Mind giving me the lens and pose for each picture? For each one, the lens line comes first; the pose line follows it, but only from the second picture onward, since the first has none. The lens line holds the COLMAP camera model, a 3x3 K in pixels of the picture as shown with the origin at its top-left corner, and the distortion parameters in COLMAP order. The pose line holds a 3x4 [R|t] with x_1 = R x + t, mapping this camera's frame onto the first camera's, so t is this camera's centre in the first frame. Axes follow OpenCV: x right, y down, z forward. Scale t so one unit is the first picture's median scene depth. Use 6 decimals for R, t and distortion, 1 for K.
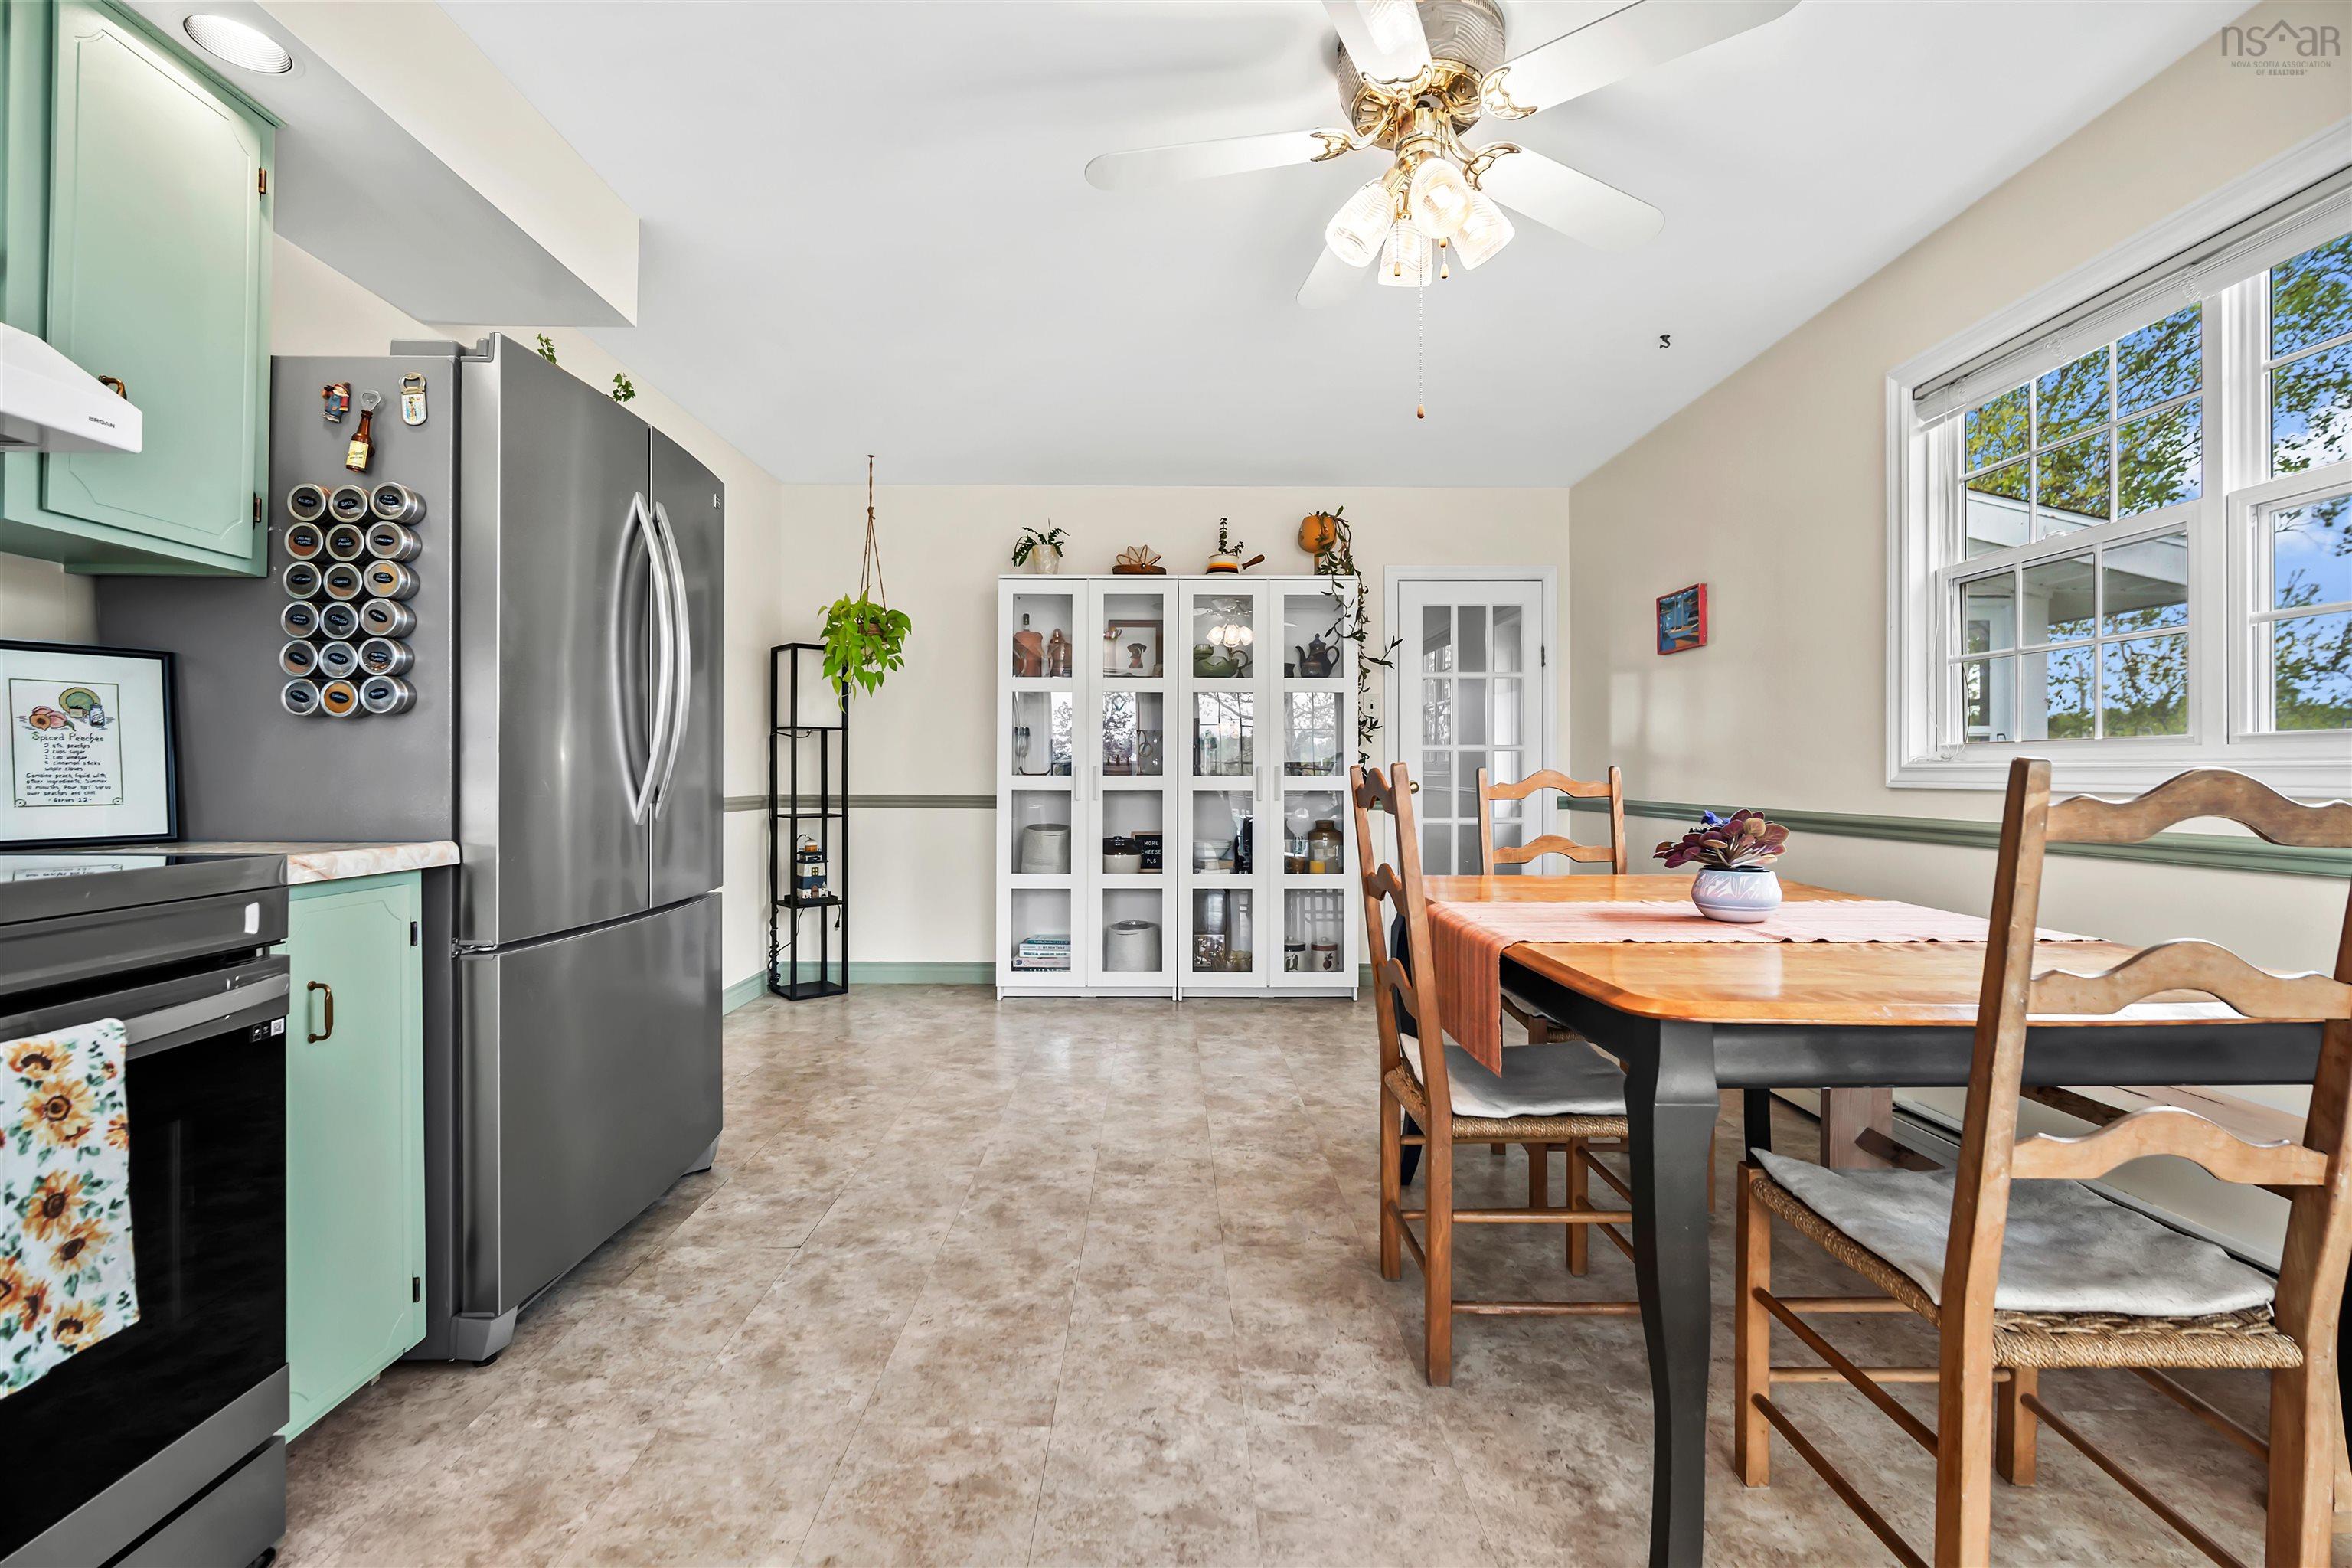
lens RADIAL K [[1021.4, 0, 1174.2], [0, 1021.4, 771.4], [0, 0, 1]] dist [-0.014292, 0.005168]
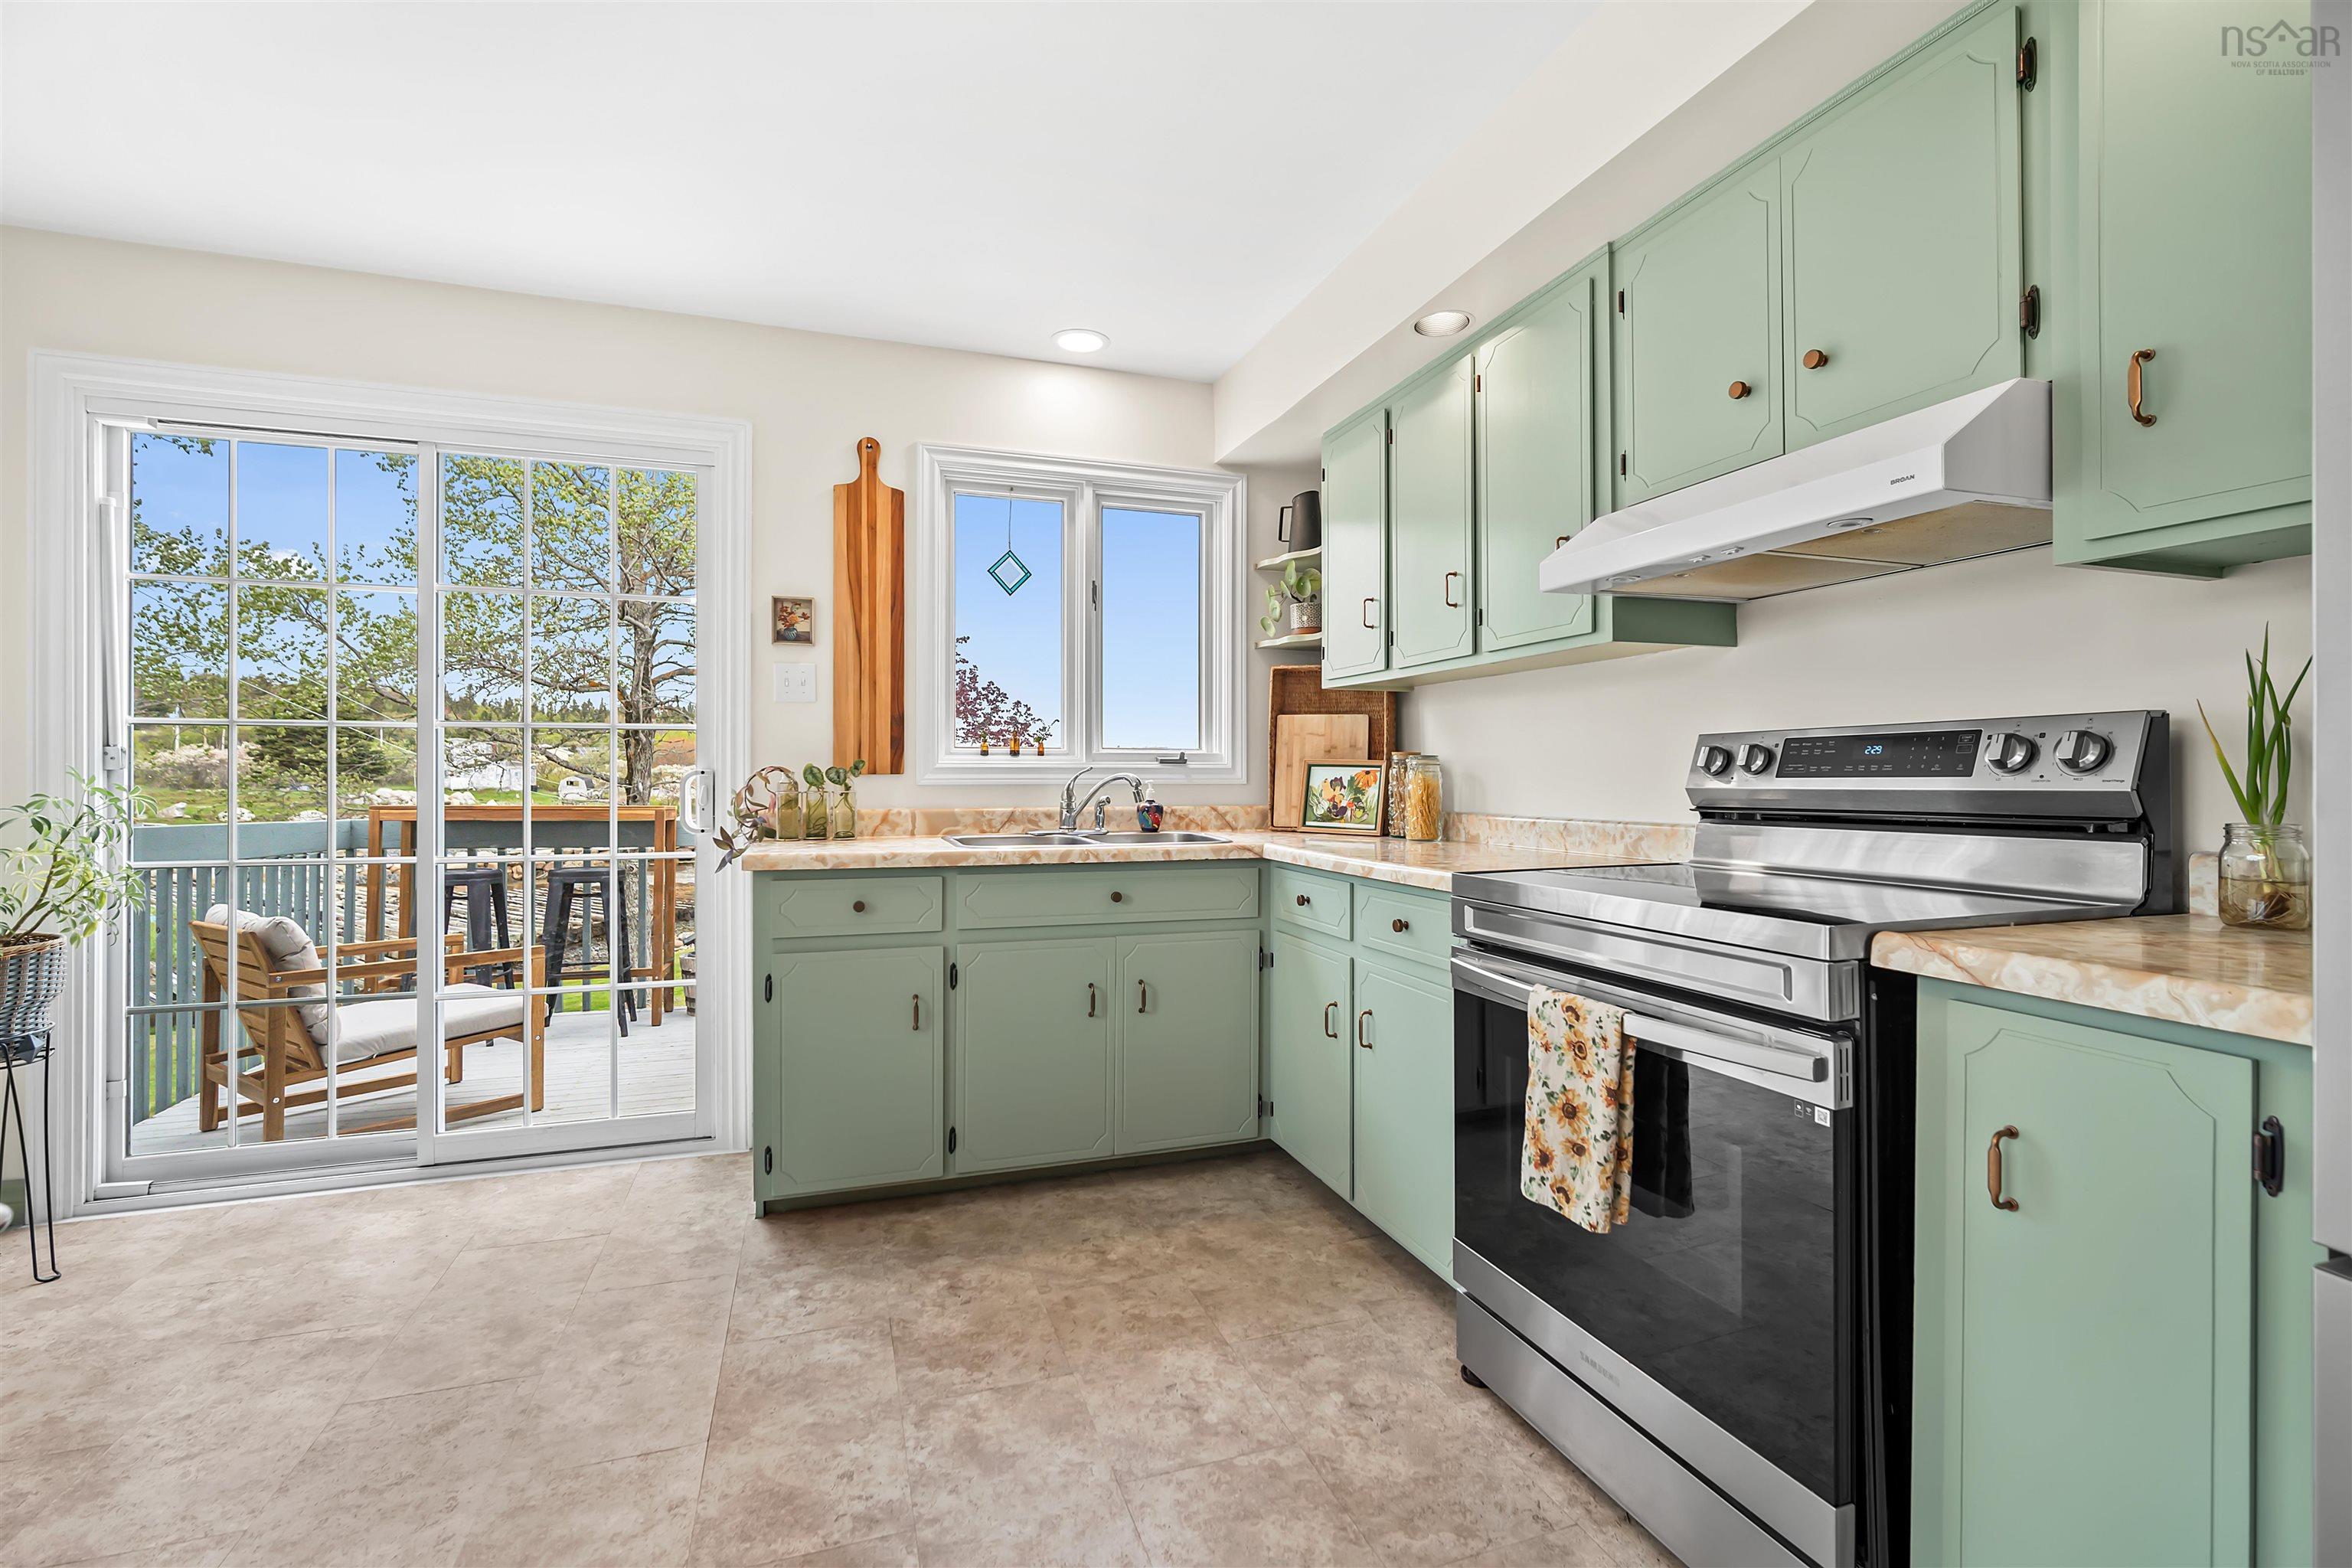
lens RADIAL K [[1029.1, 0, 1176.5], [0, 1029.1, 772.3], [0, 0, 1]] dist [-0.014184, 0.005245]
pose [[-0.949951, -0.003082, -0.312383, -0.044869], [-0.001659, 0.999987, -0.004821, -0.036683], [0.312394, -0.004062, -0.949944, 1.300862]]
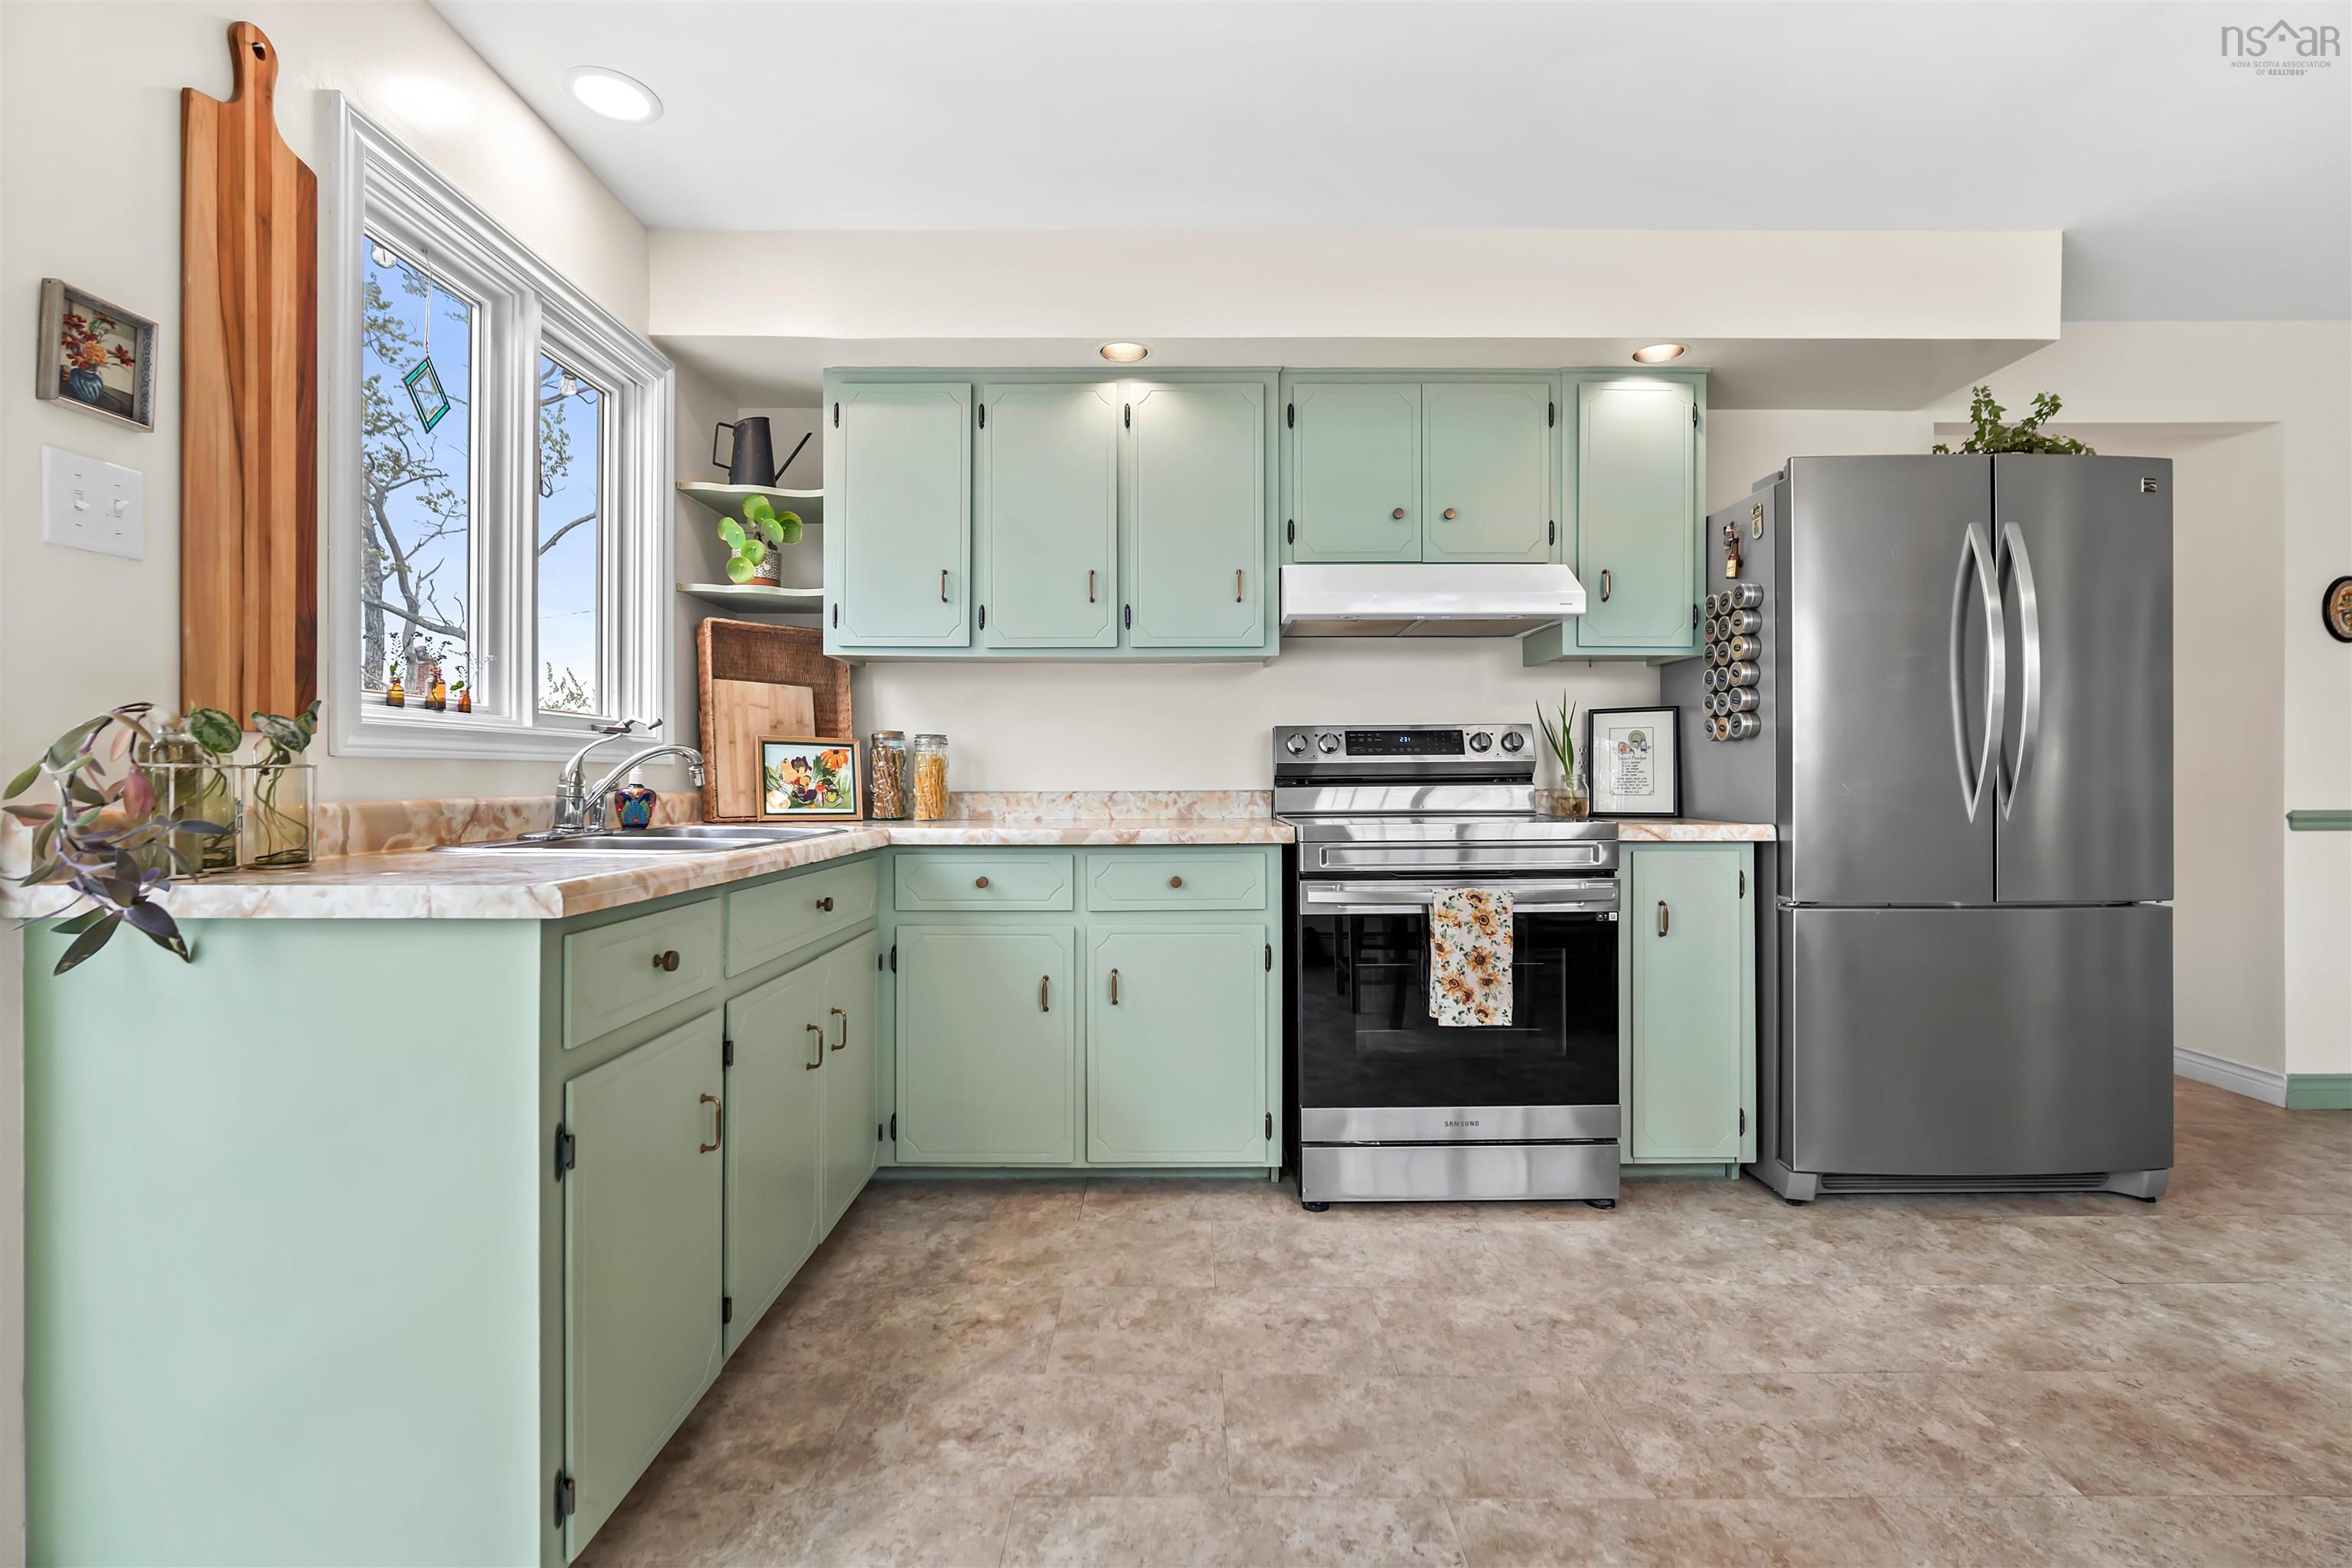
lens RADIAL K [[1034.5, 0, 1178.3], [0, 1034.5, 775.3], [0, 0, 1]] dist [-0.013682, 0.005575]
pose [[-0.018502, -0.002536, -0.999826, 0.761986], [0.003314, 0.999991, -0.002597, 0.000161], [0.999823, -0.003361, -0.018493, 0.194885]]
